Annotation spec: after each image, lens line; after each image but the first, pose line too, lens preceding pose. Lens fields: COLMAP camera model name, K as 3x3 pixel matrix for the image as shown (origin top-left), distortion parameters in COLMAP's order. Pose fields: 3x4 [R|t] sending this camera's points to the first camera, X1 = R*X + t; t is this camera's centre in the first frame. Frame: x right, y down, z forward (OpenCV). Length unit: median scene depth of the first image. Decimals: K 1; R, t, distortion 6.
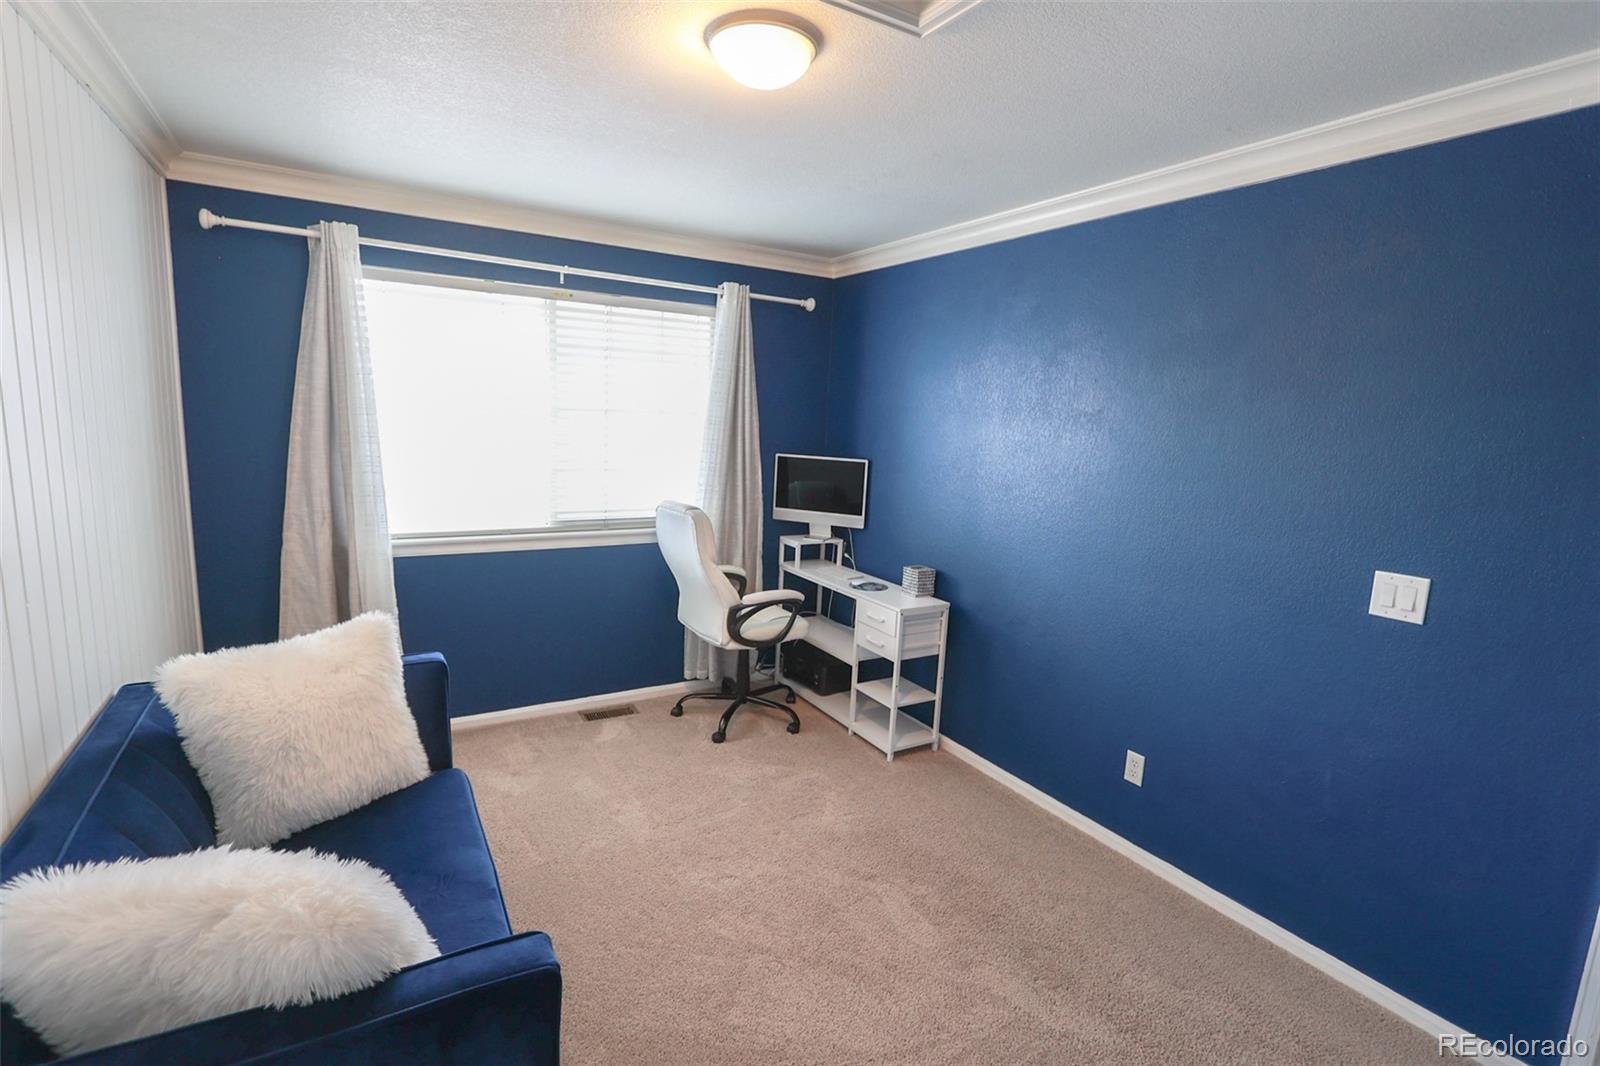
lens RADIAL K [[740.6, 0, 801.4], [0, 740.6, 528.8], [0, 0, 1]] dist [-0.020529, 0.002179]
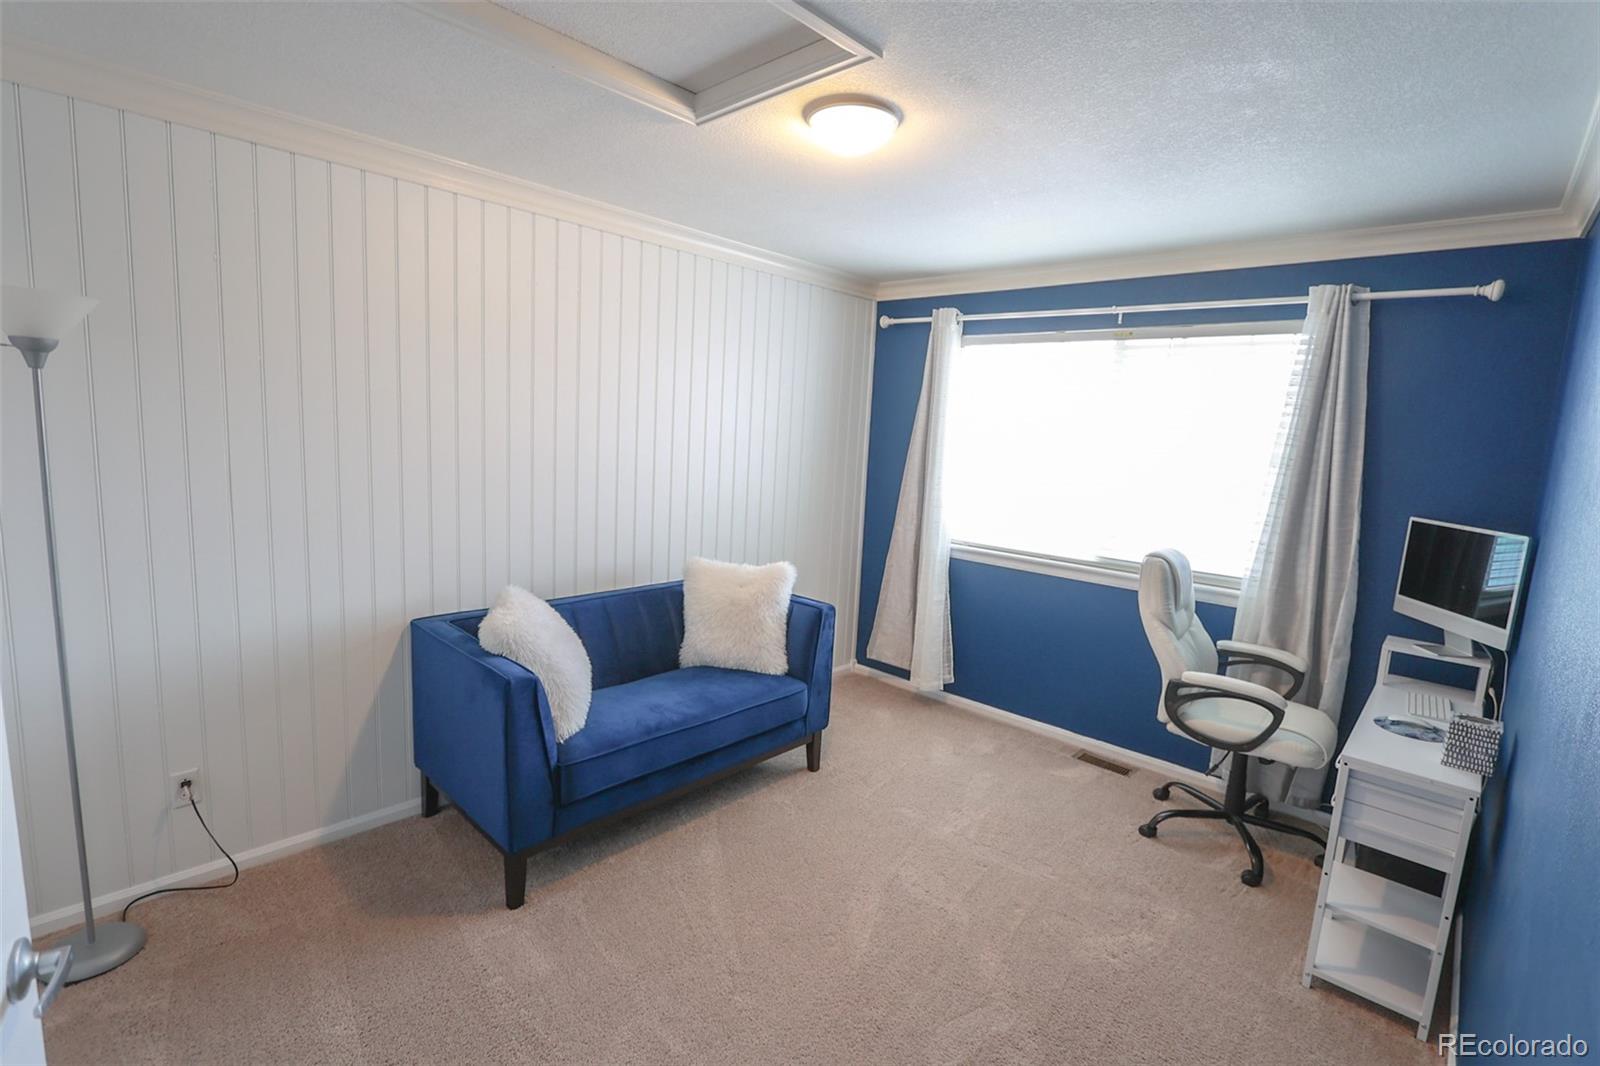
lens RADIAL K [[740.6, 0, 806.8], [0, 740.6, 537.8], [0, 0, 1]] dist [-0.020529, 0.002179]
pose [[0.280732, 0.113131, -0.953095, 0.540699], [-0.184639, 0.980846, 0.062040, -0.025857], [0.941859, 0.158562, 0.296244, 0.331468]]
